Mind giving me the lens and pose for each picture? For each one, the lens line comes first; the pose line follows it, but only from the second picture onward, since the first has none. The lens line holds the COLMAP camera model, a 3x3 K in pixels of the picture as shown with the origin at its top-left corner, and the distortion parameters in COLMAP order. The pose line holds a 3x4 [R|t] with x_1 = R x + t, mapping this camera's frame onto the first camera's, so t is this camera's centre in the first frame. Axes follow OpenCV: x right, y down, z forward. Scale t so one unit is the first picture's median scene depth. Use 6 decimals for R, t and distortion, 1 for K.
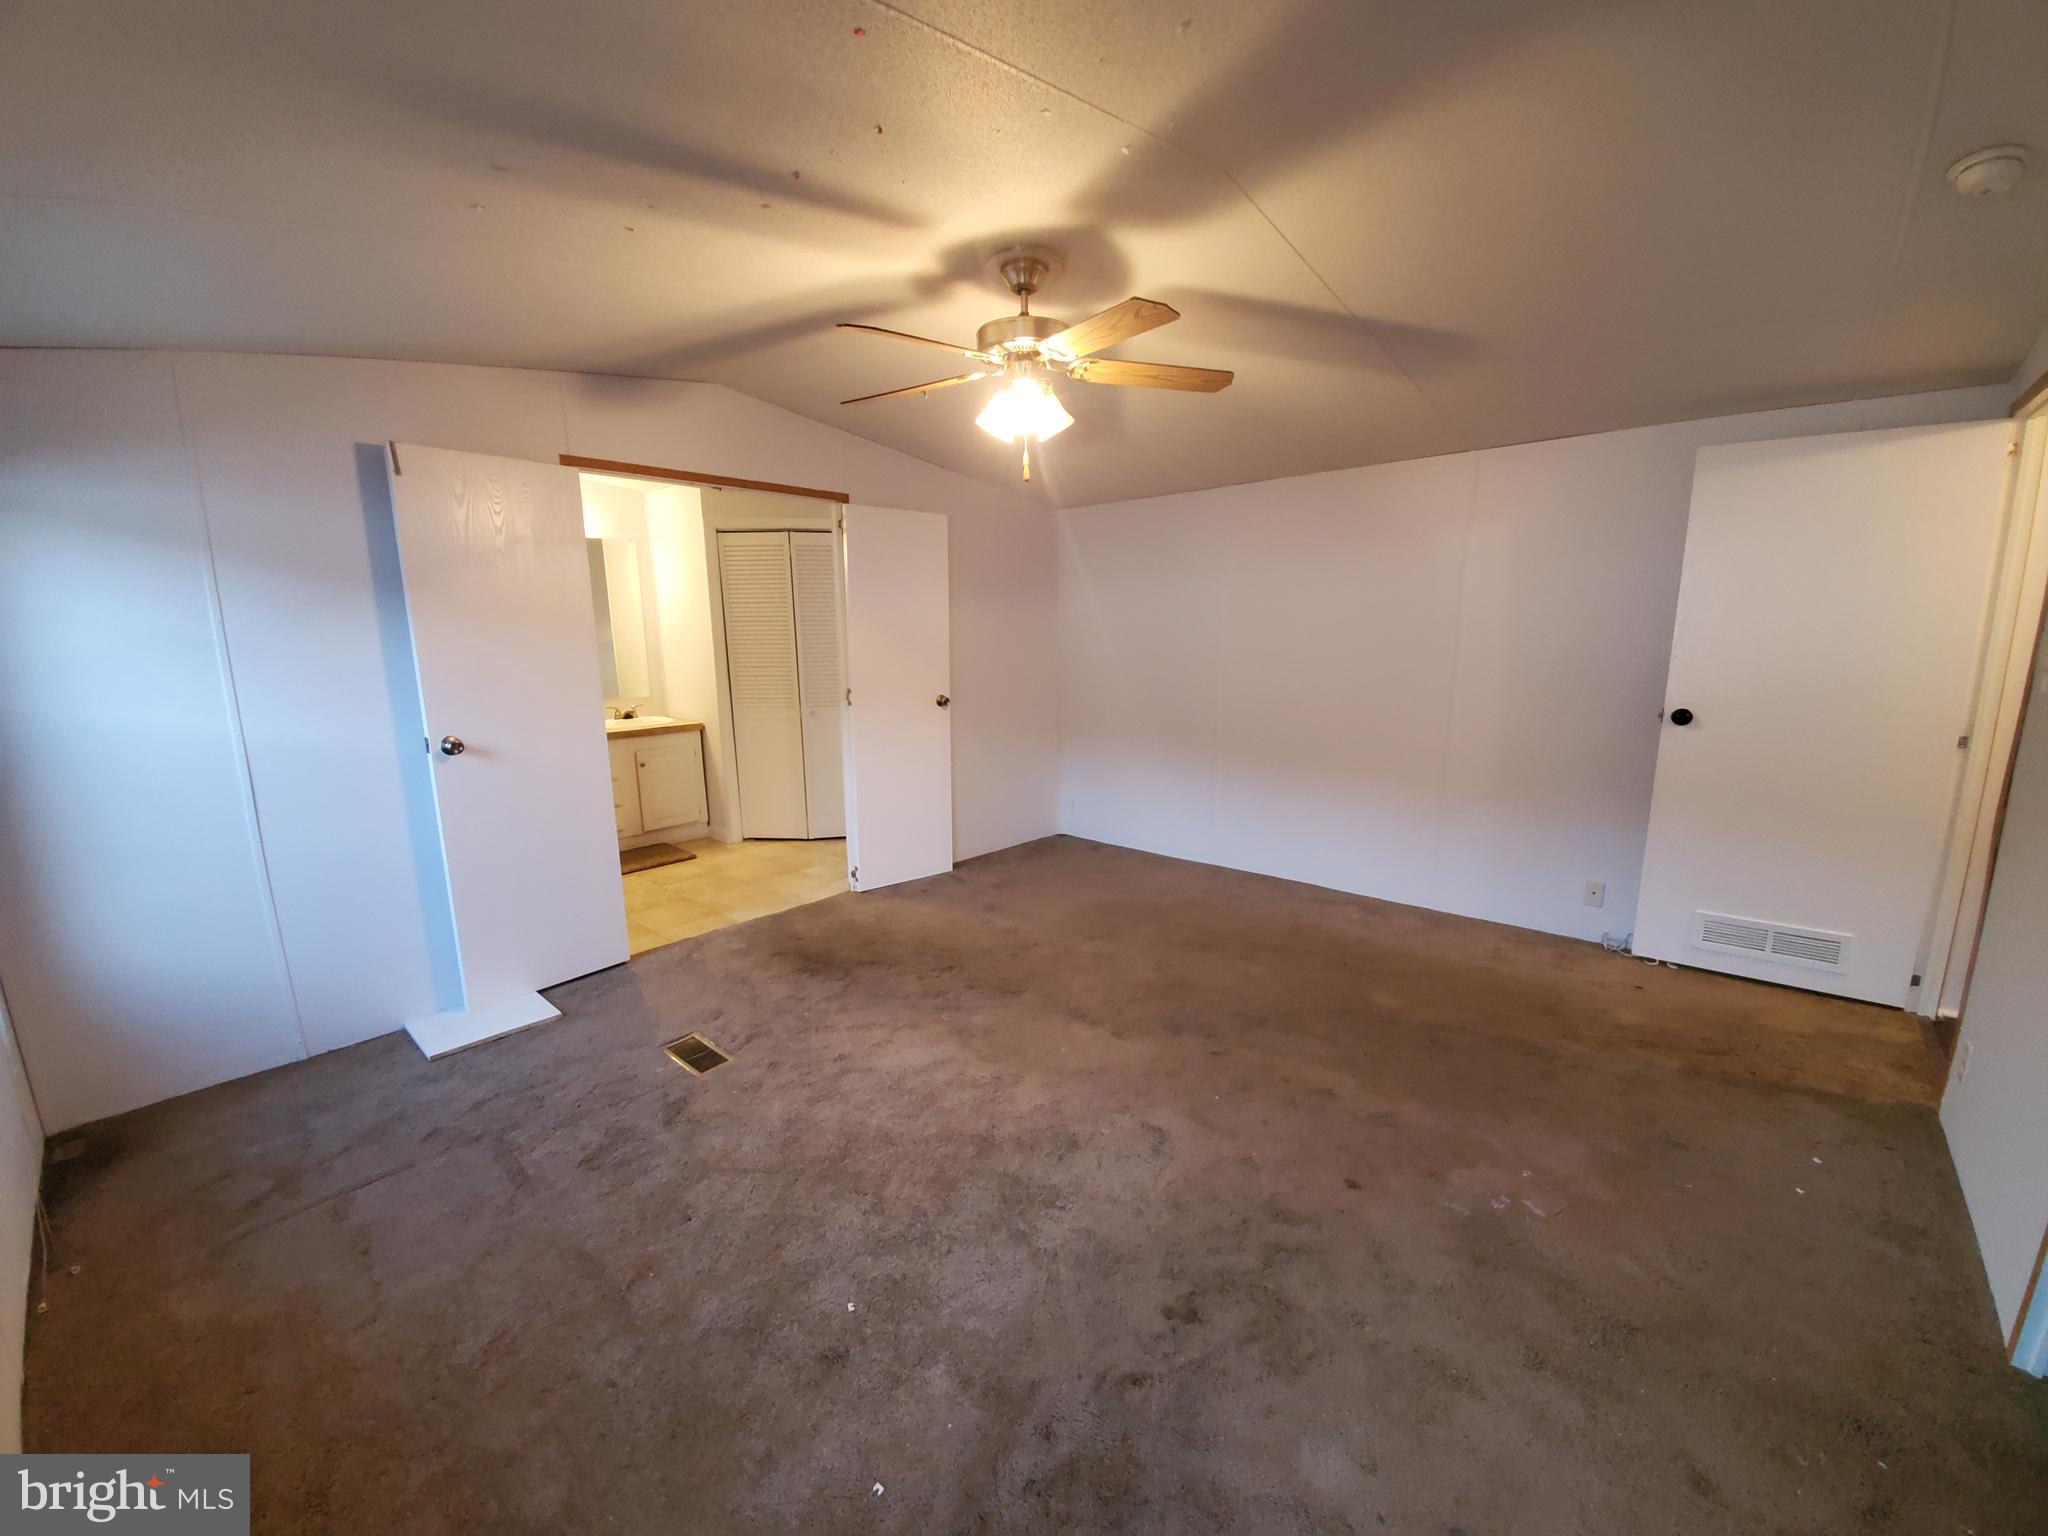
lens RADIAL K [[811.9, 0, 1018.1], [0, 811.9, 781.0], [0, 0, 1]] dist [0.010879, -0.015699]
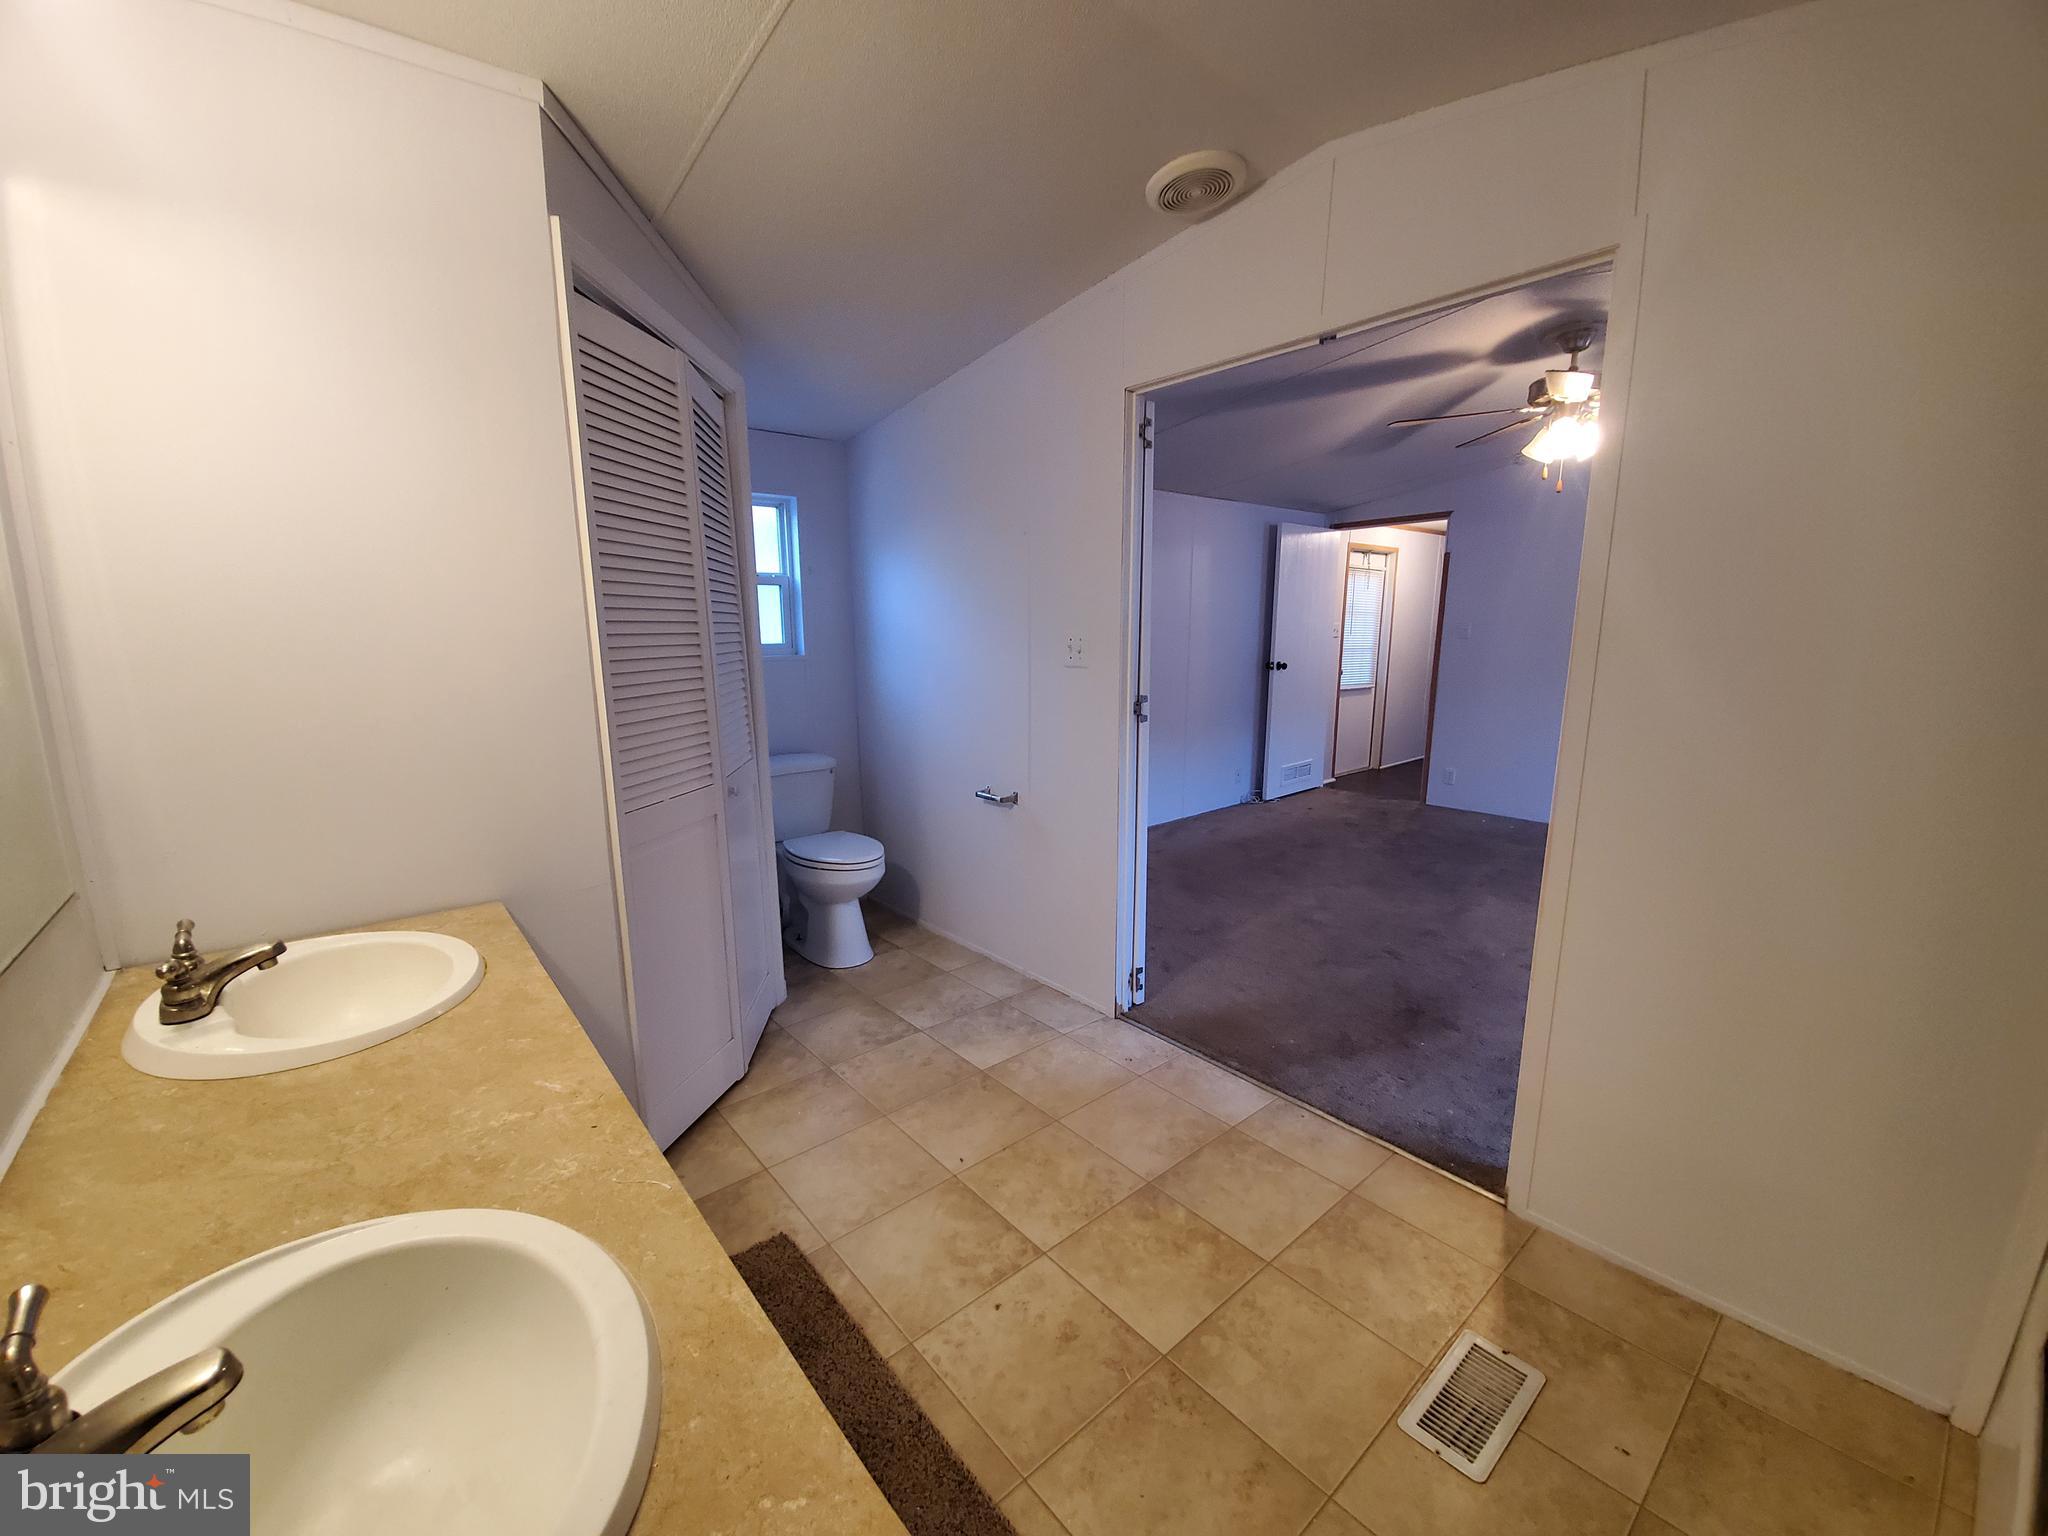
lens RADIAL K [[811.9, 0, 1018.1], [0, 811.9, 781.0], [0, 0, 1]] dist [0.010879, -0.015699]
pose [[0.128092, -0.175260, 0.976154, -0.946249], [0.188147, 0.970682, 0.149589, -0.179800], [-0.973752, 0.164499, 0.157311, 1.113454]]
